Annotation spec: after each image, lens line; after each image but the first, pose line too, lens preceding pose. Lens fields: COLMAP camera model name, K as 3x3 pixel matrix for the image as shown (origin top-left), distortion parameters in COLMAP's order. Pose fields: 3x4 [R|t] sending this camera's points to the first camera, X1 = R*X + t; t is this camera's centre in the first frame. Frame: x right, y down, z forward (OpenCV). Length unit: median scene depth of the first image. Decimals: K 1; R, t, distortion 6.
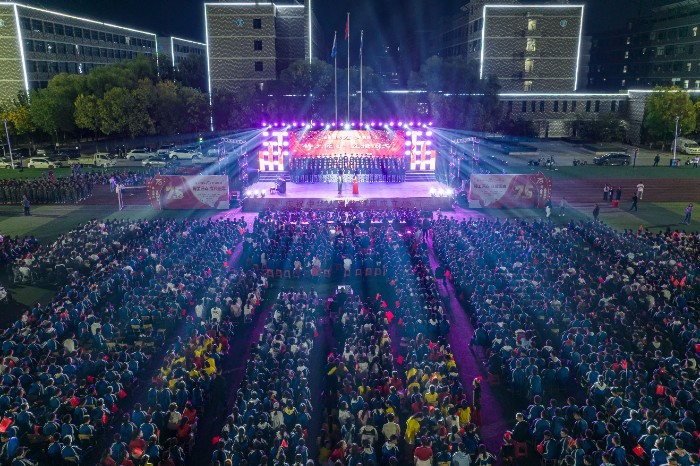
lens RADIAL K [[571.1, 0, 349.0], [0, 571.1, 233.2], [0, 0, 1]] dist [-0.003703, 0.016317]
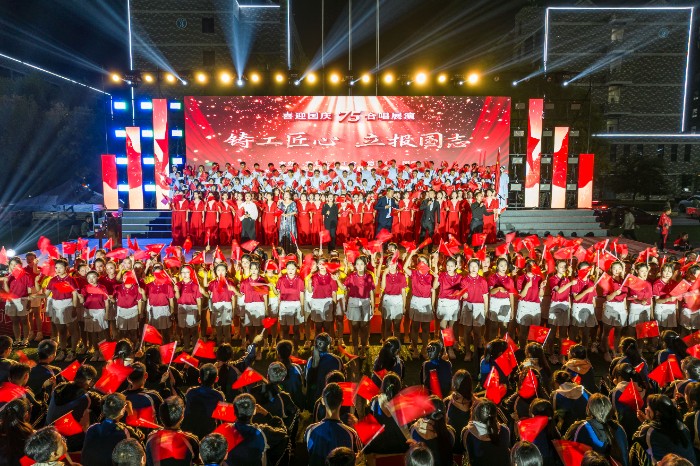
lens RADIAL K [[571.1, 0, 348.6], [0, 571.1, 235.8], [0, 0, 1]] dist [-0.003703, 0.016317]
pose [[0.999971, 0.000271, 0.007641, -0.004103], [0.000986, 0.986452, -0.164050, -0.022756], [-0.007582, 0.164052, 0.986423, 0.425318]]
